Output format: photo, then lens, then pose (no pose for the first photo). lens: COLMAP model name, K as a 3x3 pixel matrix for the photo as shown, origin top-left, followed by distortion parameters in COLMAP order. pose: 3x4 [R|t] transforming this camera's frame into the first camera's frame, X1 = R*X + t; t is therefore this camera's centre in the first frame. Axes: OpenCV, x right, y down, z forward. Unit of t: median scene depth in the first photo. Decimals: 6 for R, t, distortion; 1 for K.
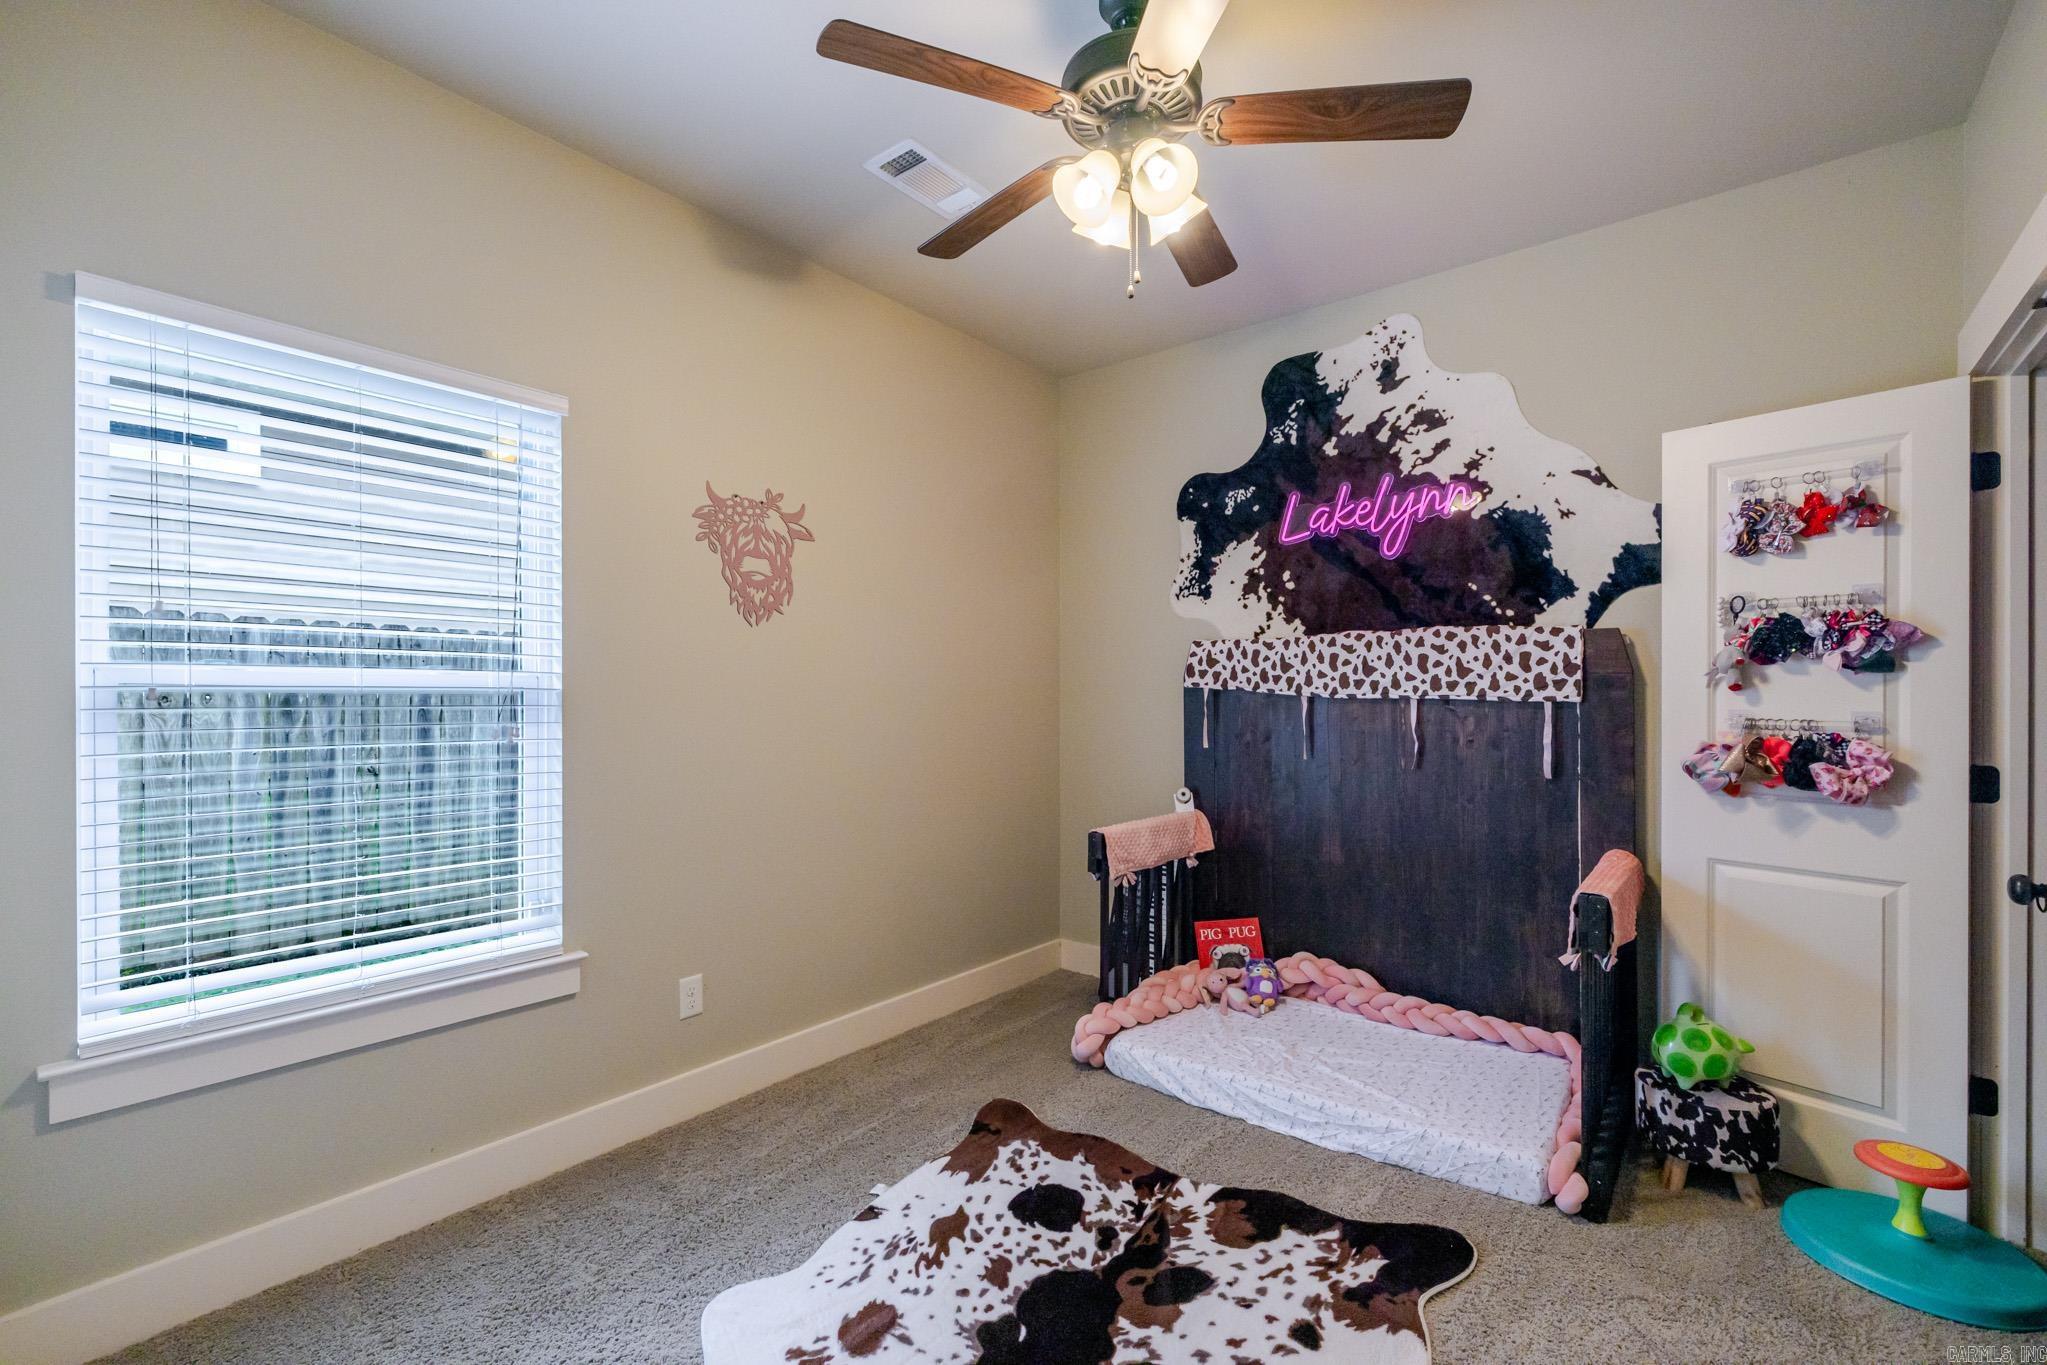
lens RADIAL K [[876.1, 0, 1023.5], [0, 876.1, 682.5], [0, 0, 1]] dist [0.000321, 0.000149]
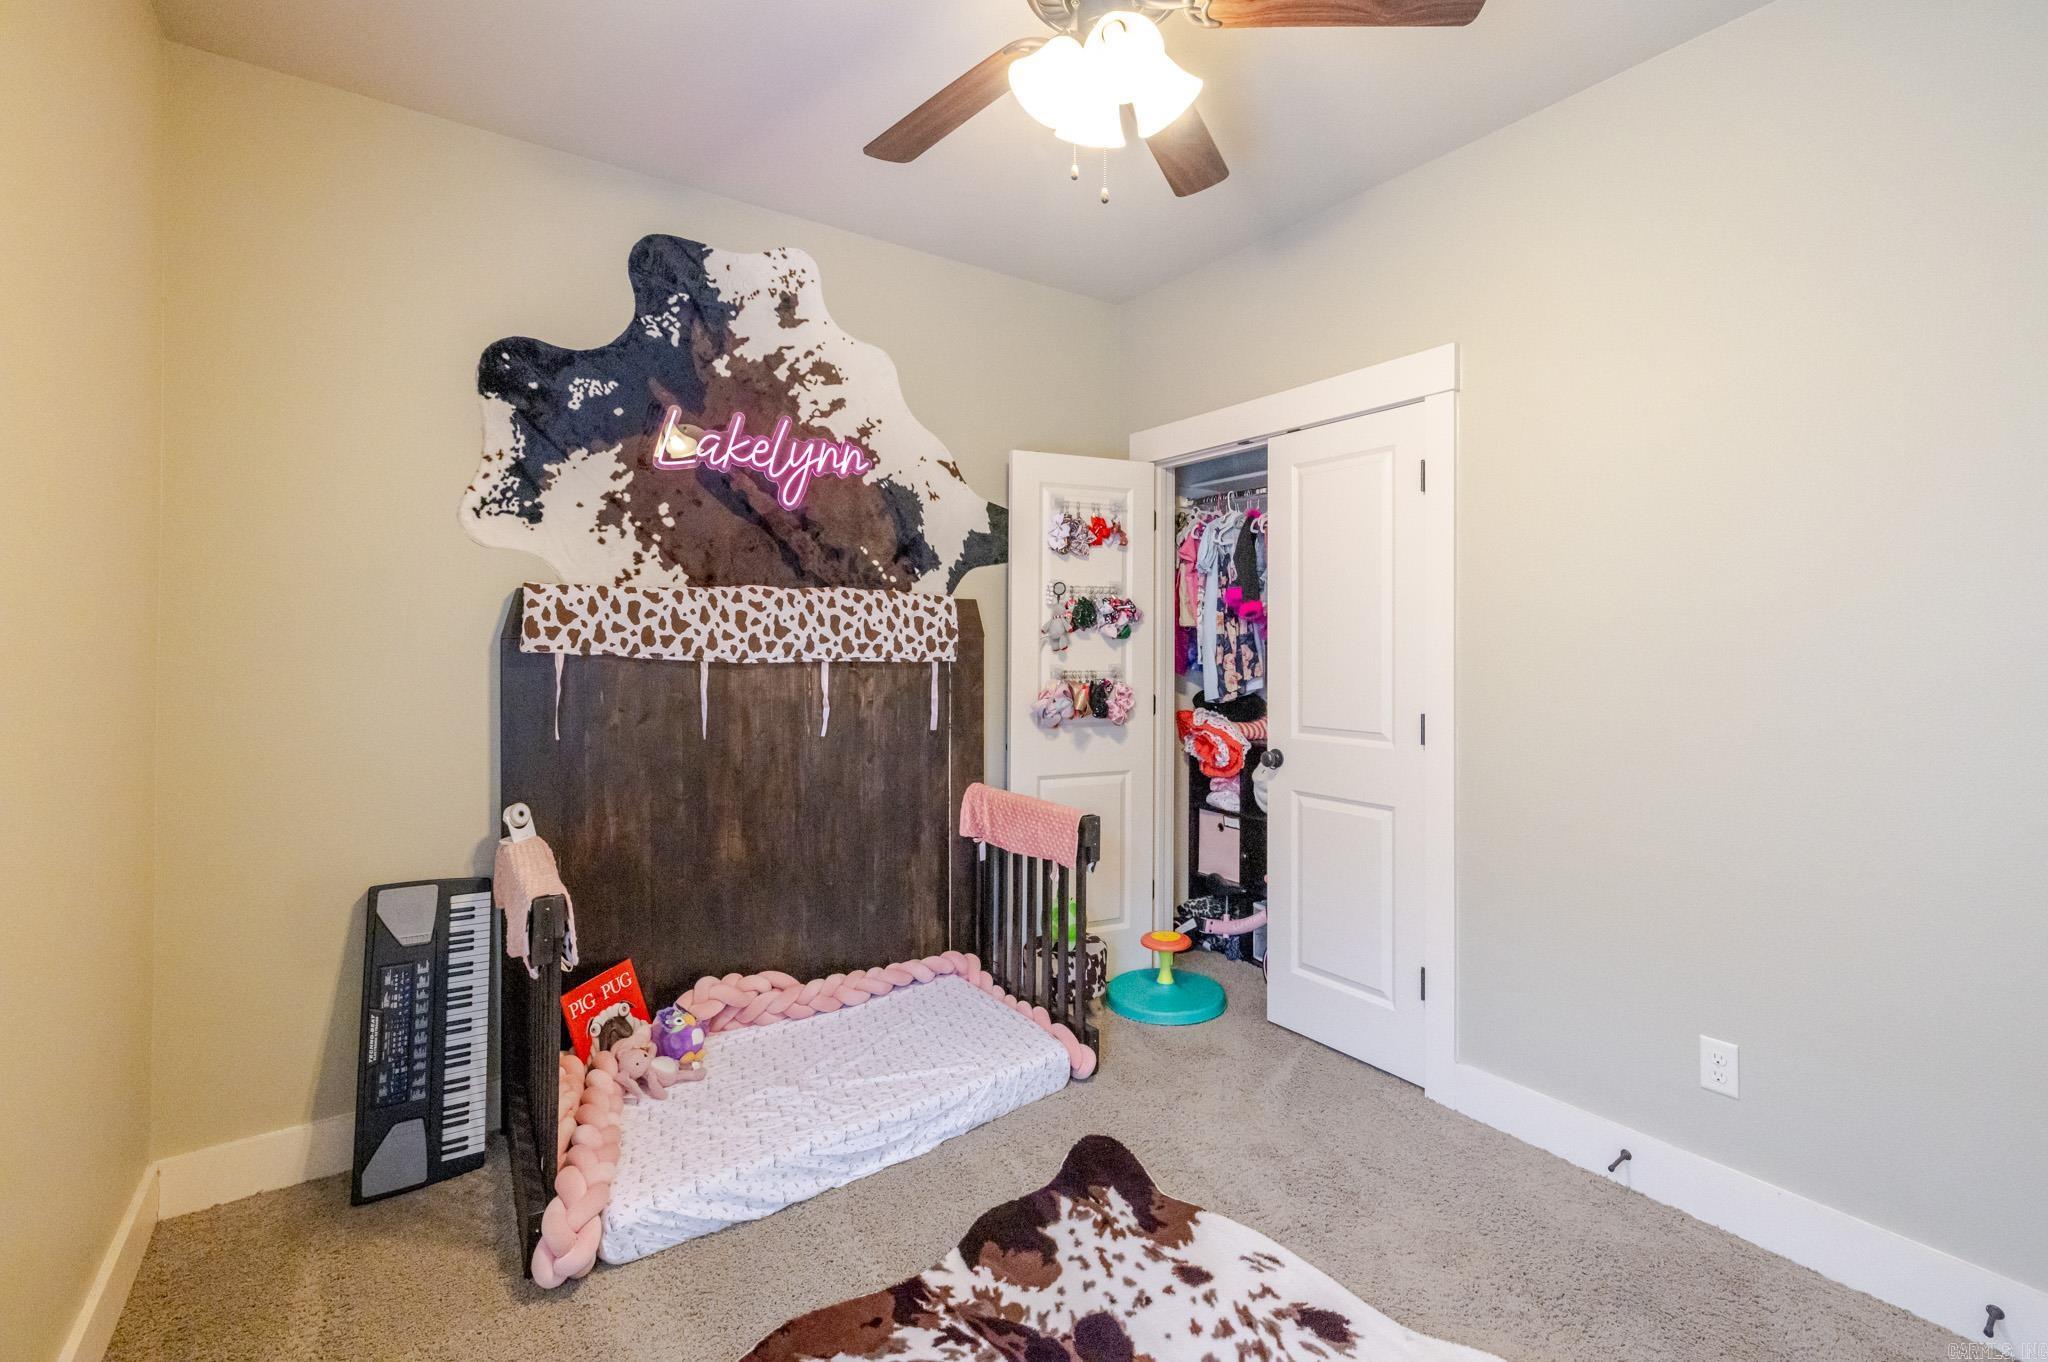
lens RADIAL K [[906.6, 0, 1074.6], [0, 906.6, 616.7], [0, 0, 1]] dist [0.000847, 0.000116]
pose [[0.243651, 0.017821, 0.969699, -0.437074], [-0.009850, 0.999825, -0.015900, -0.017181], [-0.969813, -0.005677, 0.243784, 0.486214]]
